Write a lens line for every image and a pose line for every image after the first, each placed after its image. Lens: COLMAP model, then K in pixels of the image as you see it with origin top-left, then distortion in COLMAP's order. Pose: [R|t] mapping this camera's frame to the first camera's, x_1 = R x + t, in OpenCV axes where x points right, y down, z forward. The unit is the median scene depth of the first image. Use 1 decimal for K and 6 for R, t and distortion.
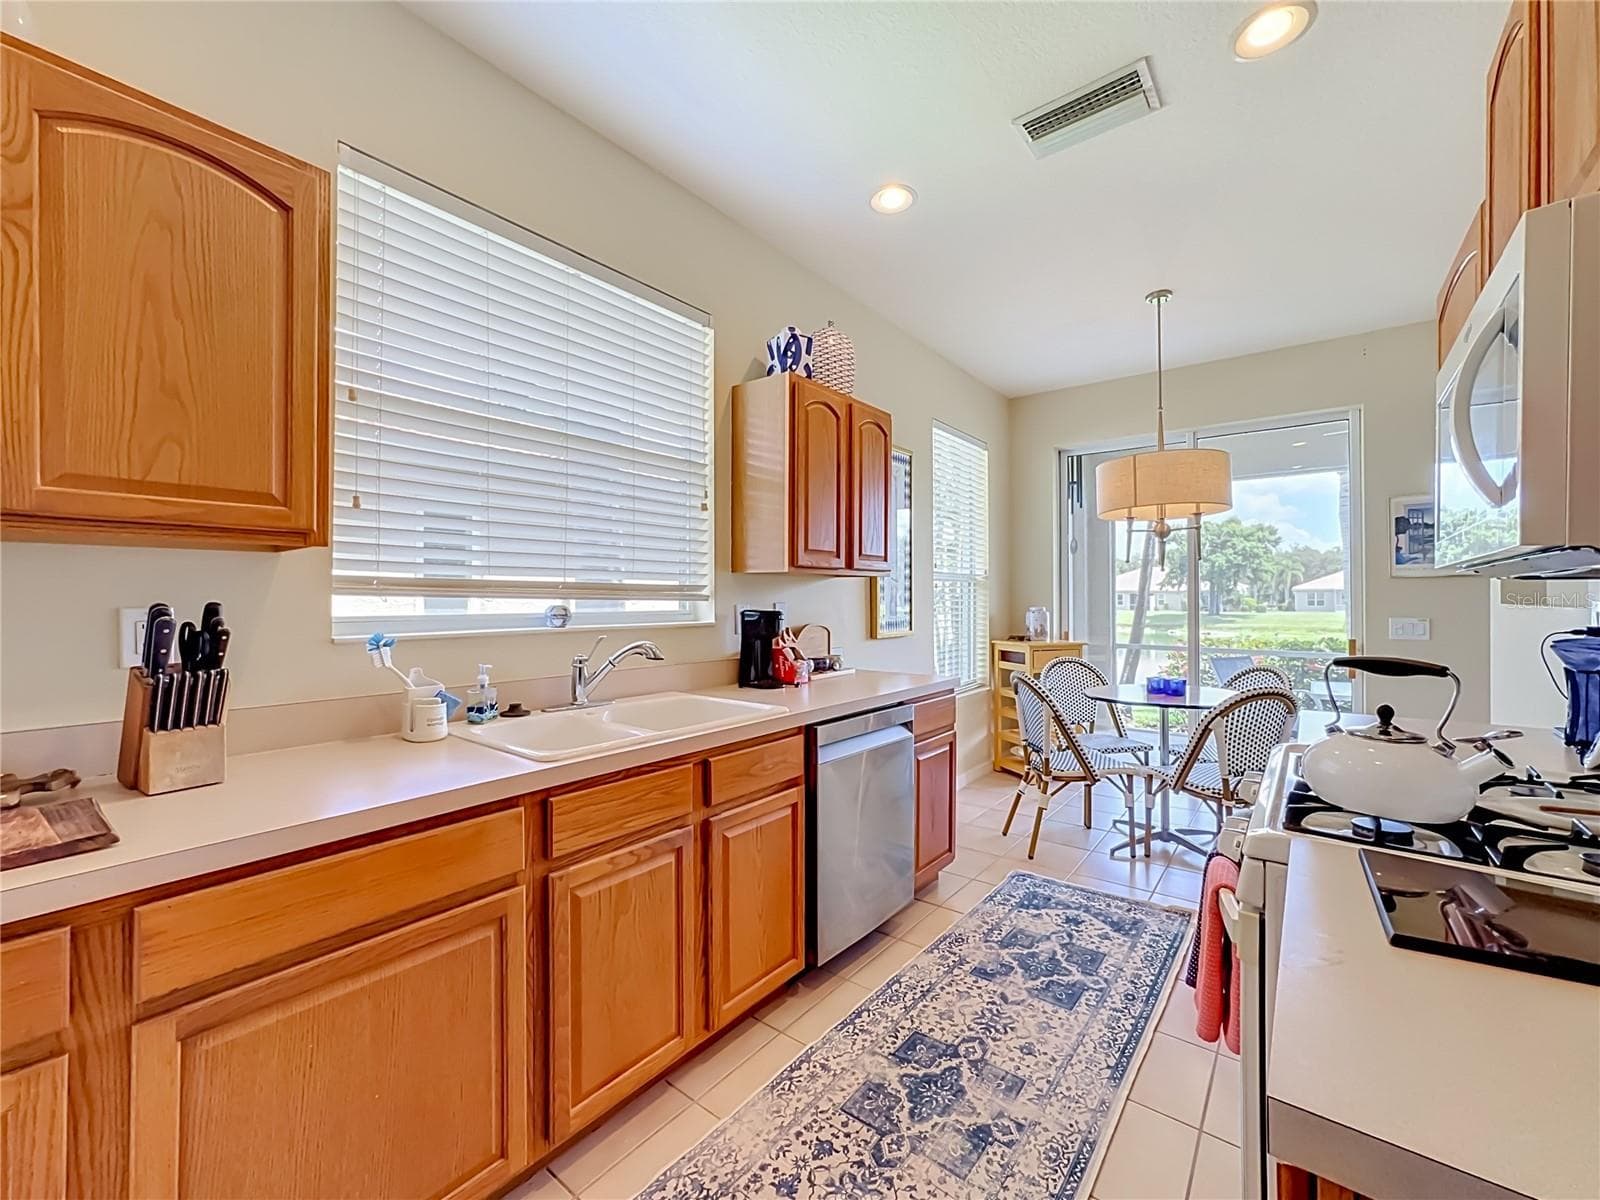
lens RADIAL K [[657.3, 0, 792.6], [0, 657.3, 595.6], [0, 0, 1]] dist [-0.047948, 0.018859]
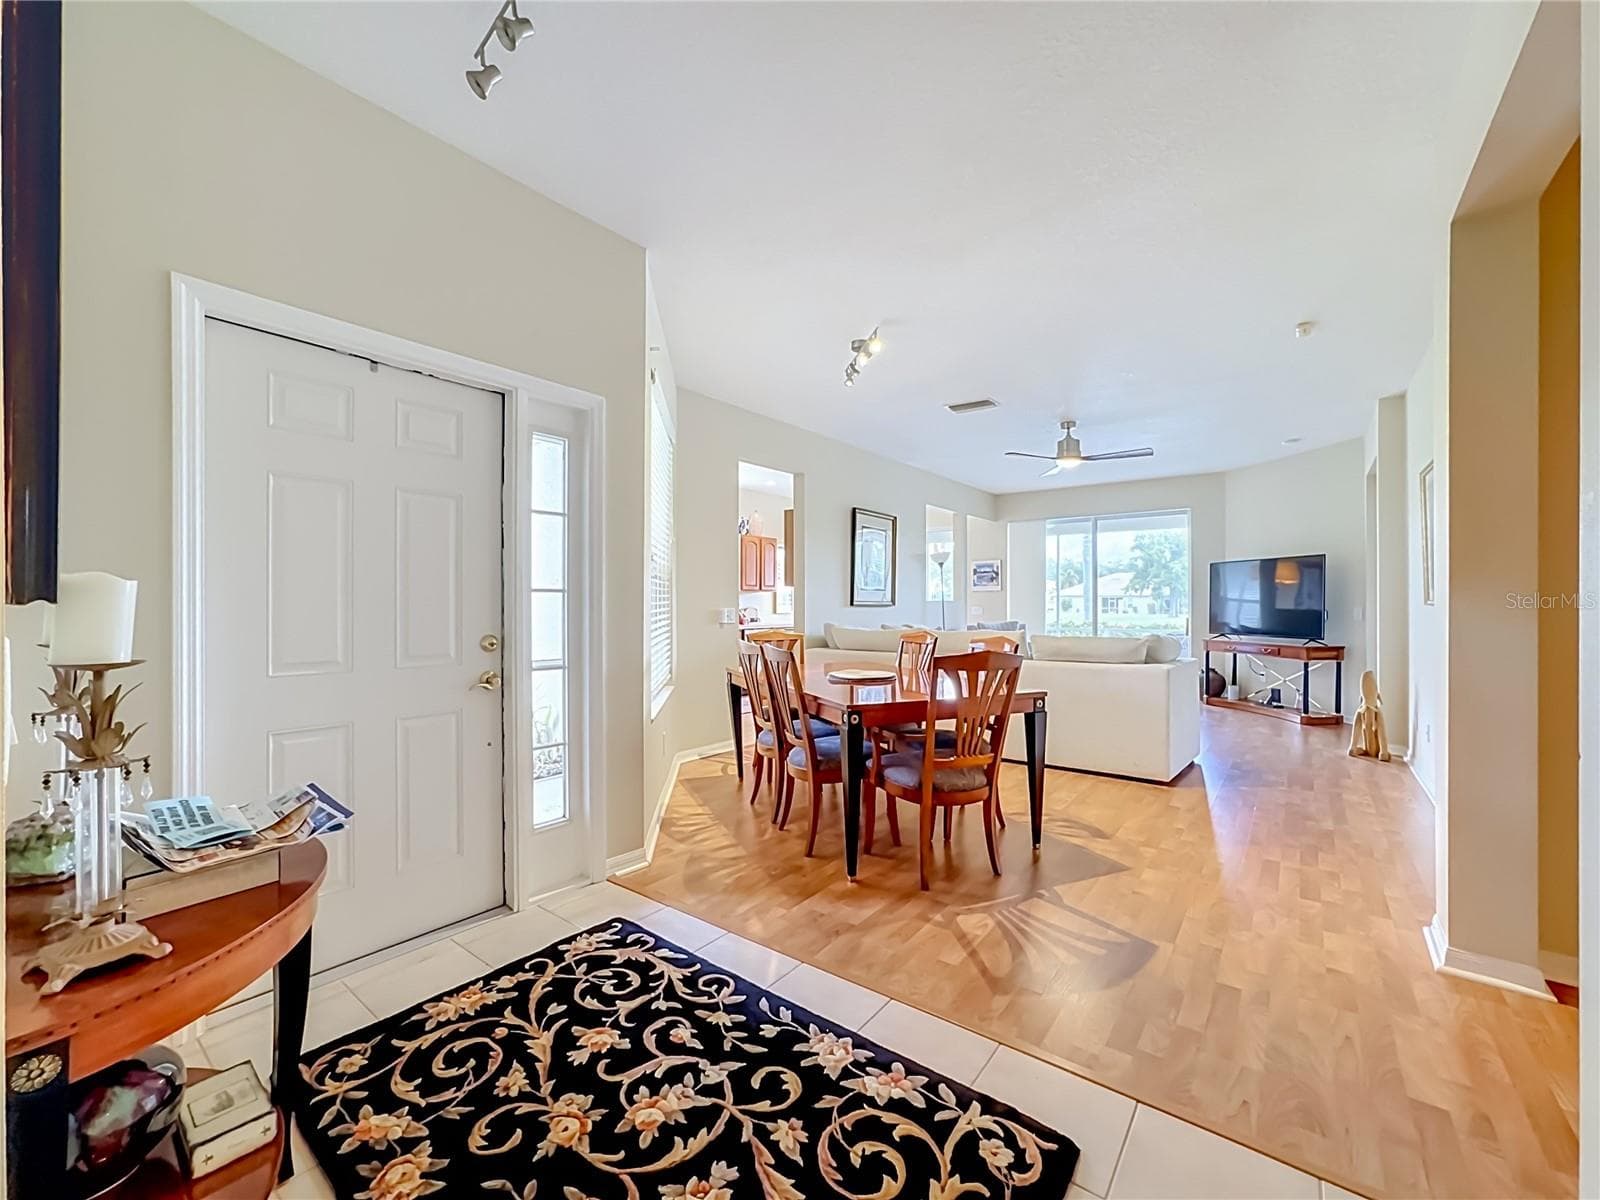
lens RADIAL K [[660.0, 0, 797.9], [0, 660.0, 604.1], [0, 0, 1]] dist [-0.043268, 0.020957]
pose [[0.999780, -0.000621, 0.020972, 0.226181], [0.000482, 0.999978, 0.006621, 0.009170], [-0.020975, -0.006610, 0.999758, -2.531621]]
